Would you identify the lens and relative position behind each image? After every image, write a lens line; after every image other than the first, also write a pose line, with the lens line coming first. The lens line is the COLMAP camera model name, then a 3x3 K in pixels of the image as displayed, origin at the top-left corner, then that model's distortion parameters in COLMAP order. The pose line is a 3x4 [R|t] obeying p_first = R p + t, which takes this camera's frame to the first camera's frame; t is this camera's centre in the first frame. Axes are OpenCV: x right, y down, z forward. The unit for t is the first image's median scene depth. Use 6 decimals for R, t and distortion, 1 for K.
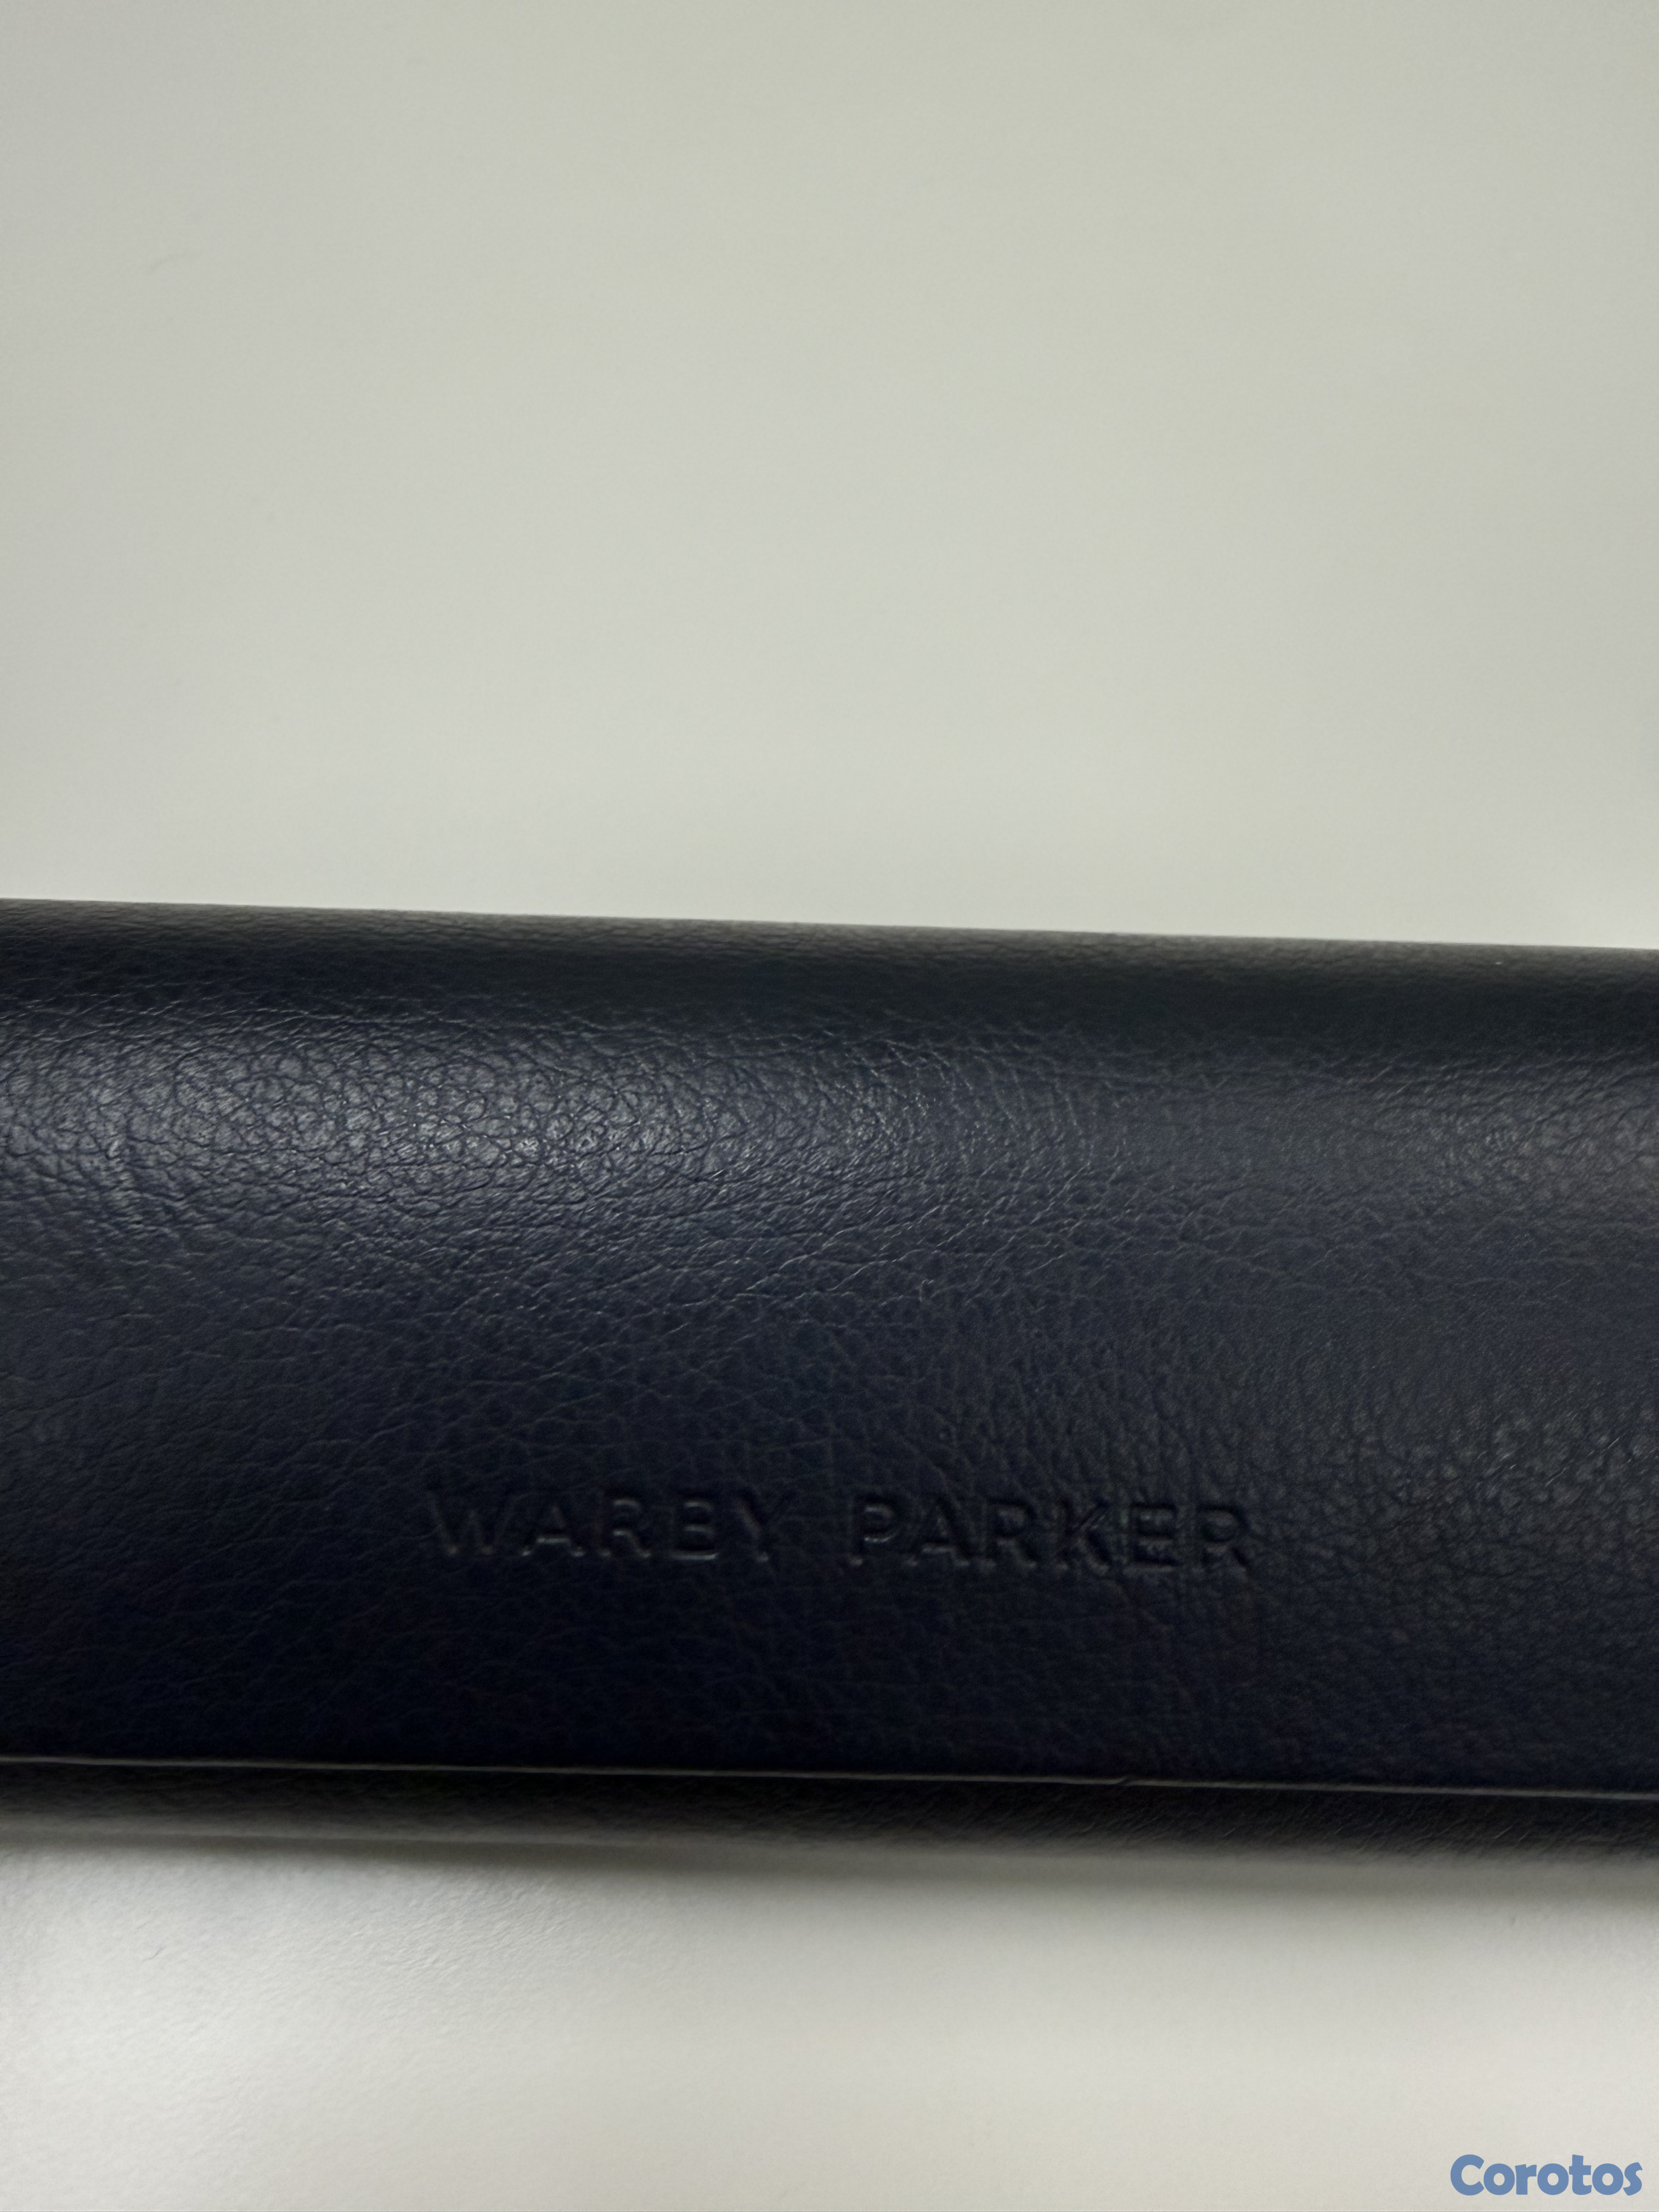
lens RADIAL K [[2484.8, 0, 828.8], [0, 2484.8, 1095.8], [0, 0, 1]] dist [0.282432, 0.000000]
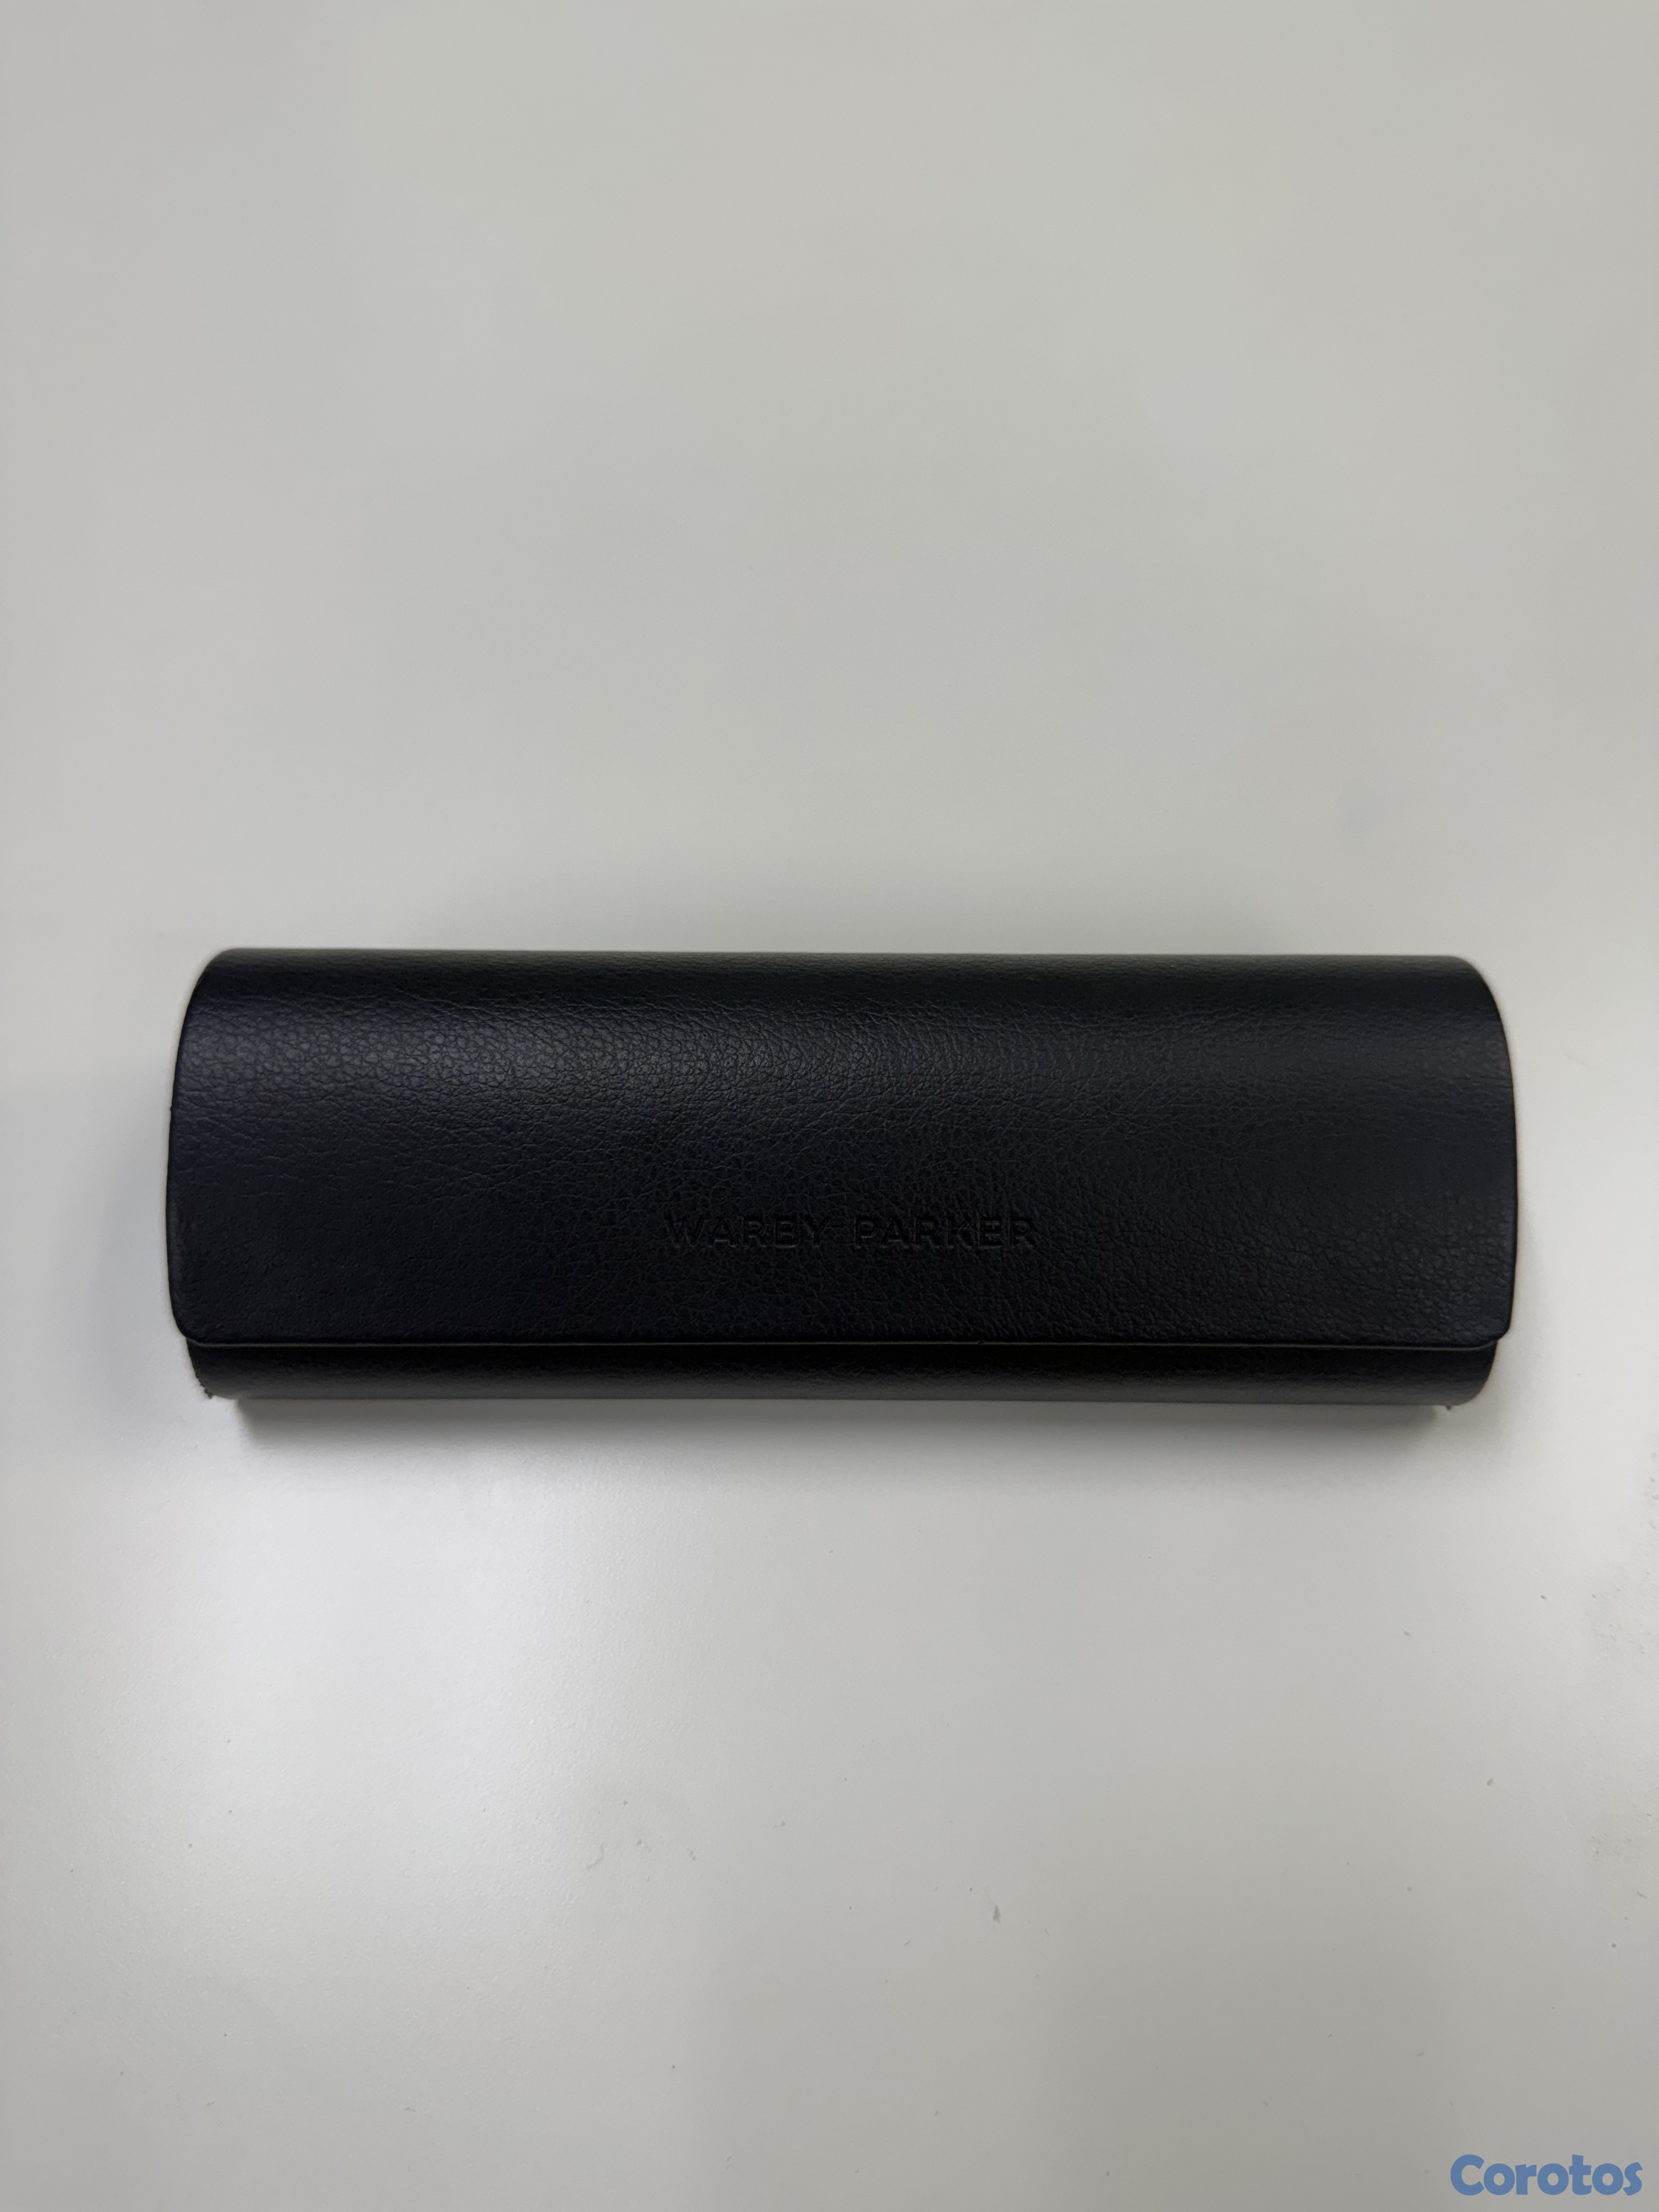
lens RADIAL K [[2484.8, 0, 826.5], [0, 2484.8, 1112.7], [0, 0, 1]] dist [0.282432, 0.000000]
pose [[0.999716, -0.023848, -0.000275, -0.013653], [0.023849, 0.999606, 0.014769, 0.032972], [-0.000077, -0.014772, 0.999891, -1.175943]]
